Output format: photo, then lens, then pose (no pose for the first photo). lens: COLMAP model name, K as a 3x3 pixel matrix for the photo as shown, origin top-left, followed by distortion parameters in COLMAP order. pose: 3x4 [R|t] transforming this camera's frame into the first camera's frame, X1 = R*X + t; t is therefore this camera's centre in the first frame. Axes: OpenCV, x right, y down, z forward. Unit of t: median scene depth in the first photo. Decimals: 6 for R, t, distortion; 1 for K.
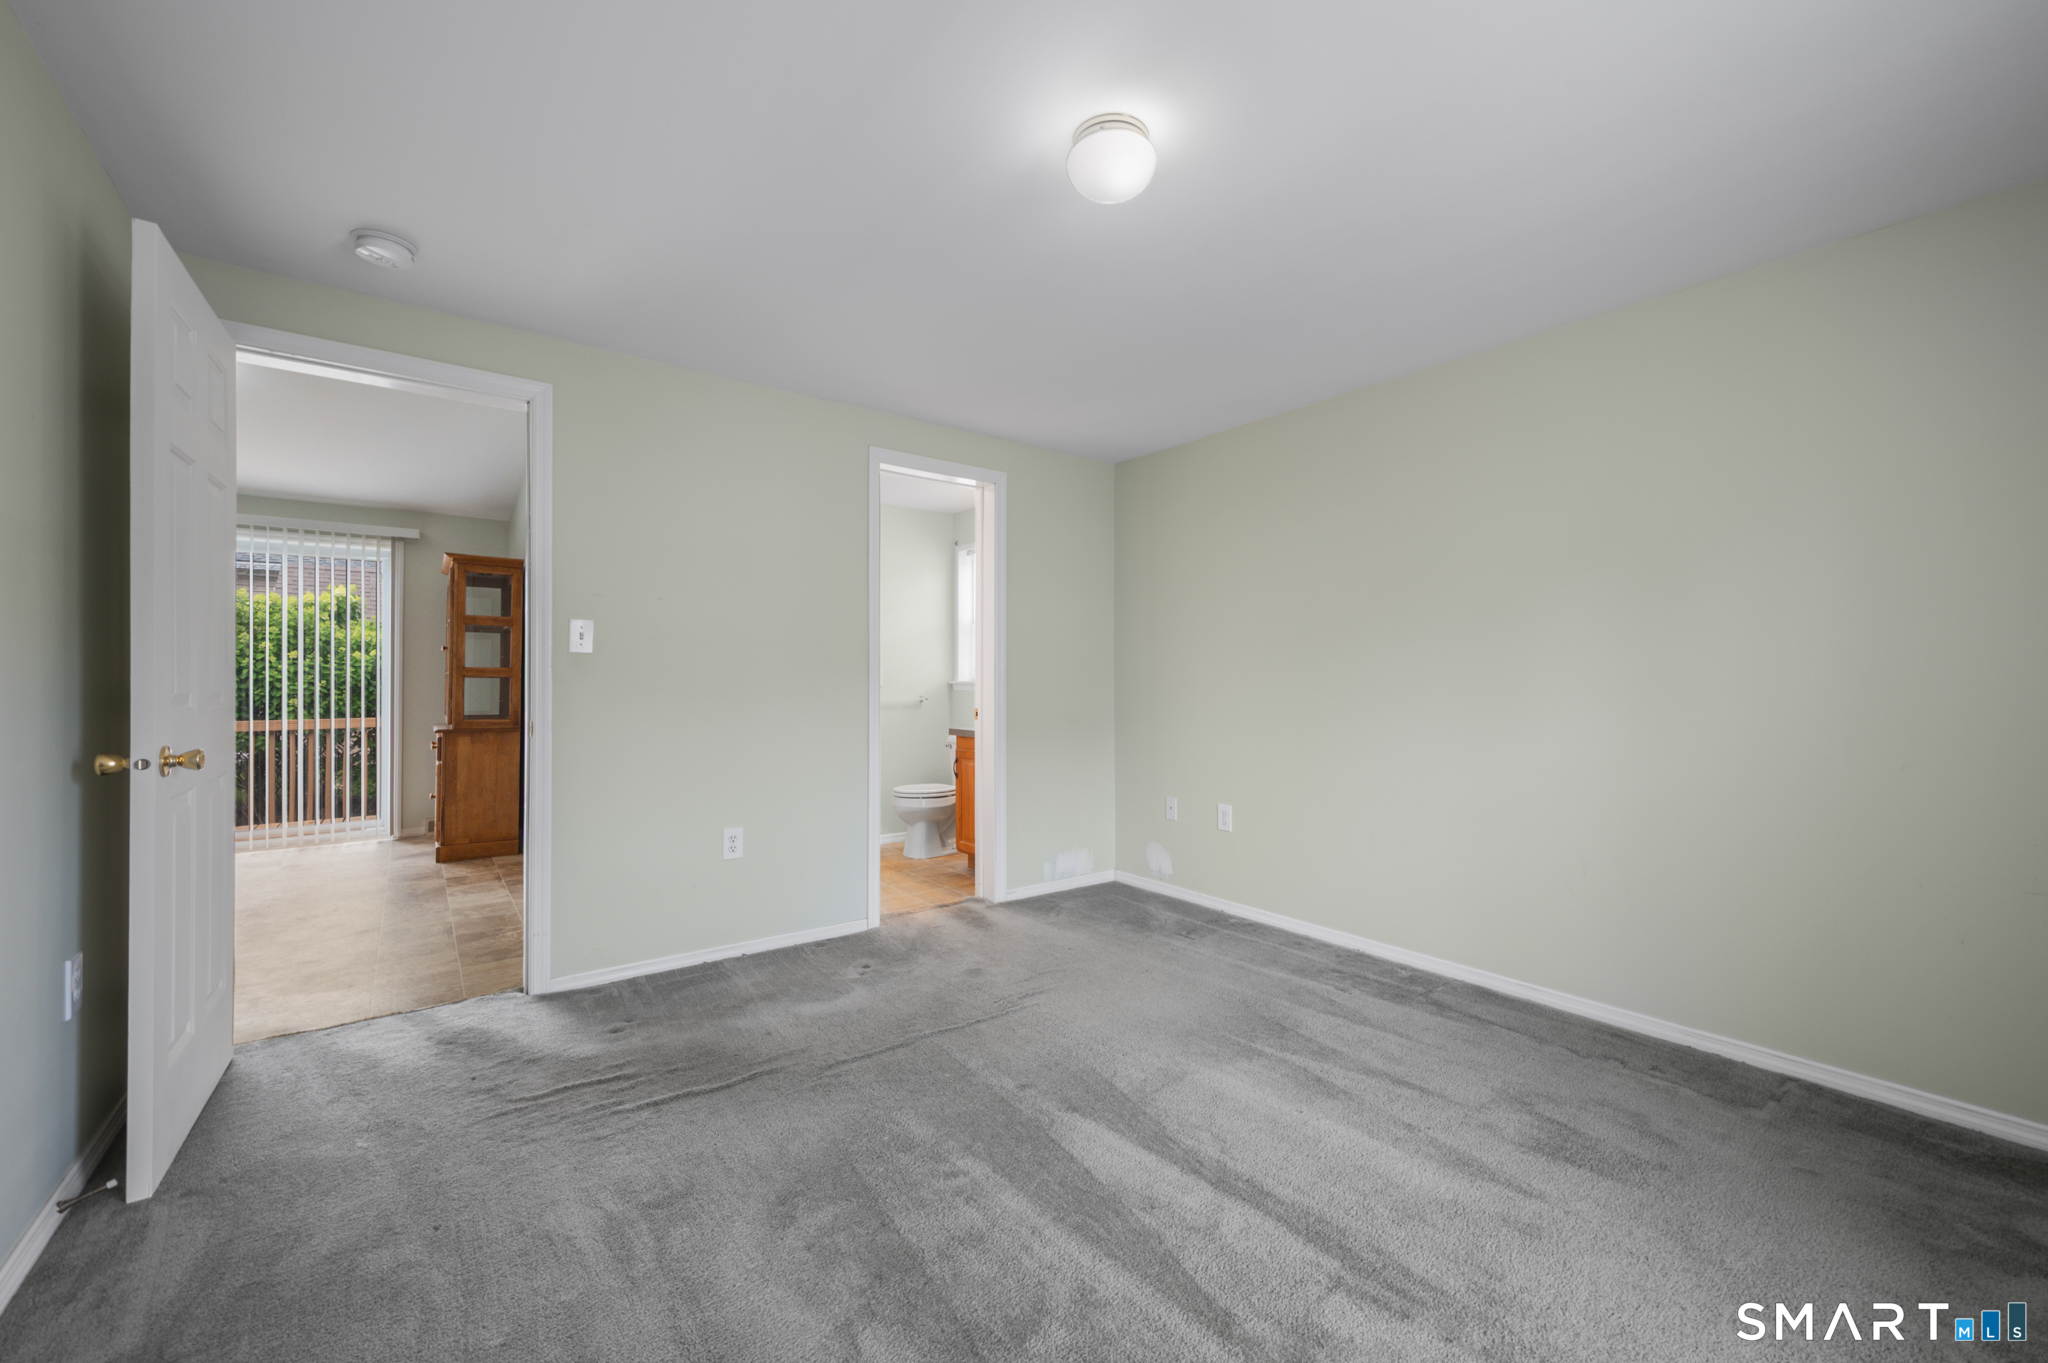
lens RADIAL K [[801.4, 0, 1030.4], [0, 801.4, 675.9], [0, 0, 1]] dist [0.000458, -0.000137]
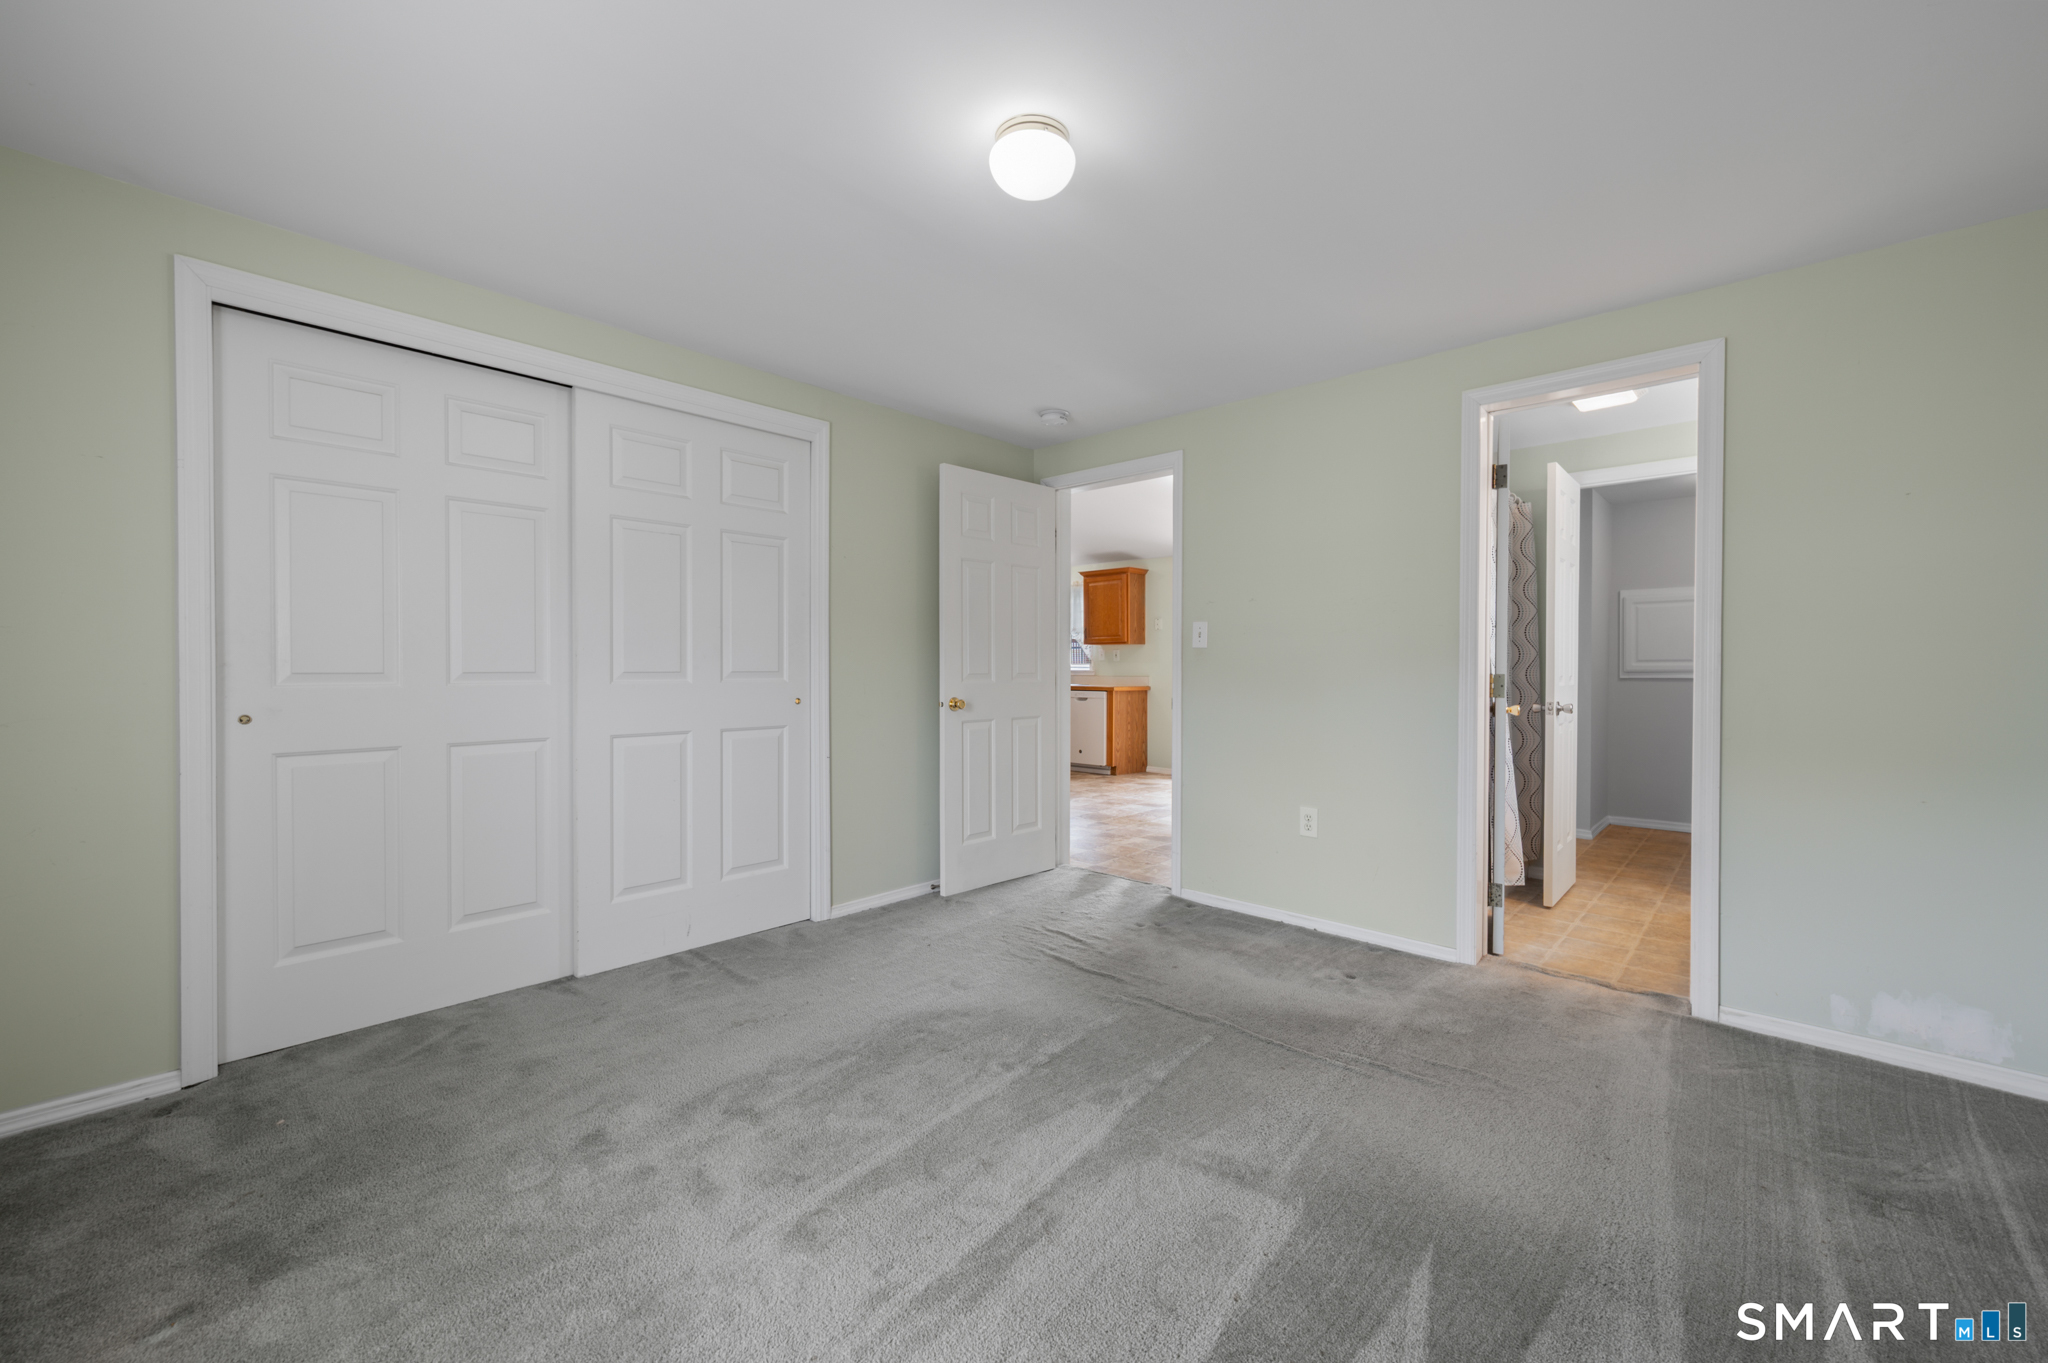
lens RADIAL K [[813.6, 0, 1026.7], [0, 813.6, 670.1], [0, 0, 1]] dist [-0.001869, -0.000460]
pose [[0.169443, 0.004052, -0.985532, 0.703828], [0.001672, 0.999989, 0.004399, 0.001012], [0.985539, -0.002393, 0.169434, 0.497318]]
